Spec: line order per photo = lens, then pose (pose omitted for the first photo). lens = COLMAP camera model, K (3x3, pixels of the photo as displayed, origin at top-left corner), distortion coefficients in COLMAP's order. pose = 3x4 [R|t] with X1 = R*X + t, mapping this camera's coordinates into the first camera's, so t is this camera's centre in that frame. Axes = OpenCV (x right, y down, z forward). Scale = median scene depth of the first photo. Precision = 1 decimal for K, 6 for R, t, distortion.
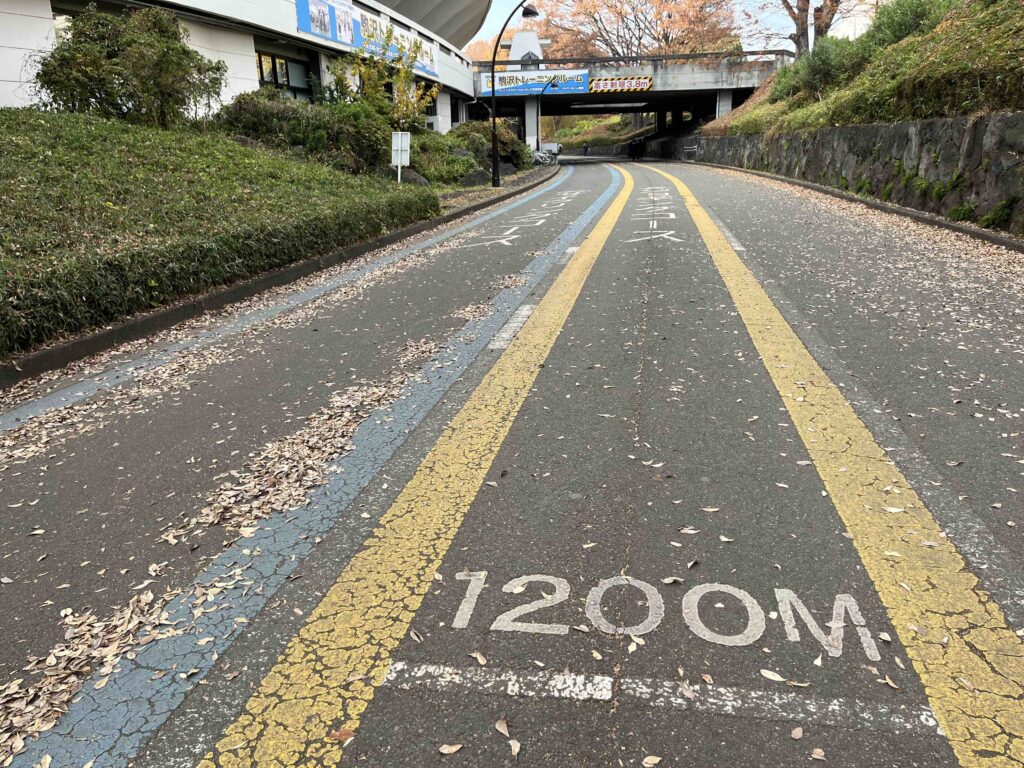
lens RADIAL K [[778.7, 0, 511.6], [0, 778.7, 384.9], [0, 0, 1]] dist [0.057198, -0.041948]
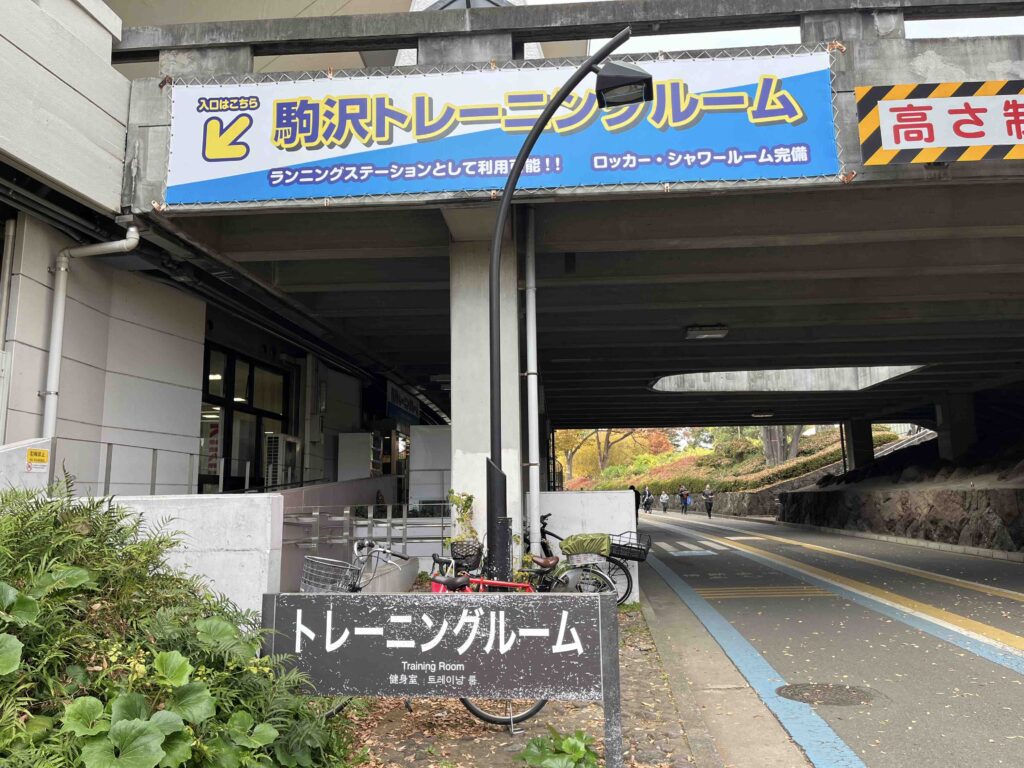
lens RADIAL K [[778.7, 0, 509.7], [0, 778.7, 383.3], [0, 0, 1]] dist [0.057198, -0.041948]
pose [[0.998273, 0.003279, -0.058659, 0.042262], [-0.027456, 0.908741, -0.416456, -0.271078], [0.051940, 0.417347, 0.907262, 0.874778]]
